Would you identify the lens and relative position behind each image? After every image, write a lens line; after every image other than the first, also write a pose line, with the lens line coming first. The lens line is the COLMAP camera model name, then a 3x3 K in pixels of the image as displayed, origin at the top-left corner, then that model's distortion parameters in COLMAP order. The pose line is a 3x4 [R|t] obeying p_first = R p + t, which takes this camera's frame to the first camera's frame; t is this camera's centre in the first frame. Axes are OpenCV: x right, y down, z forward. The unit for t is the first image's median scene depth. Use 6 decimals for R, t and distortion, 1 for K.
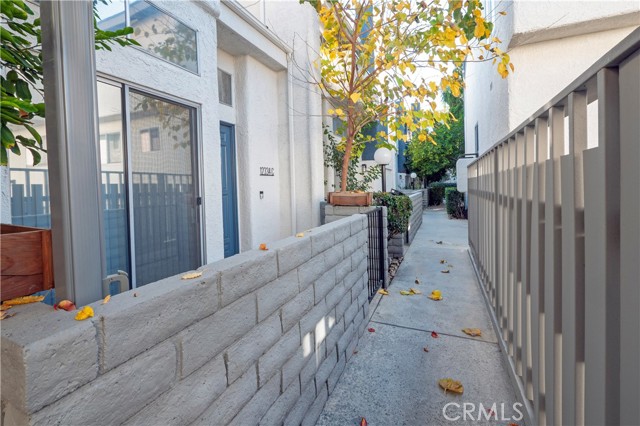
lens RADIAL K [[283.3, 0, 320.9], [0, 283.3, 191.6], [0, 0, 1]] dist [-0.001746, -0.000074]
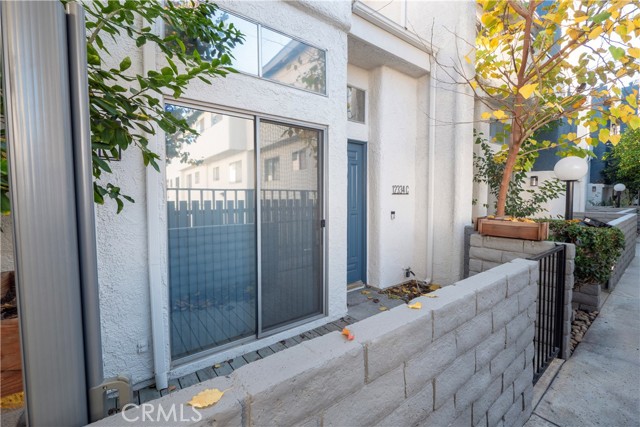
lens RADIAL K [[258.0, 0, 318.0], [0, 258.0, 206.4], [0, 0, 1]] dist [-0.000366, -0.000158]
pose [[0.857635, 0.048969, -0.511923, 0.012403], [-0.033234, 0.998653, 0.039851, -0.039473], [0.513184, -0.017164, 0.858107, 0.129615]]
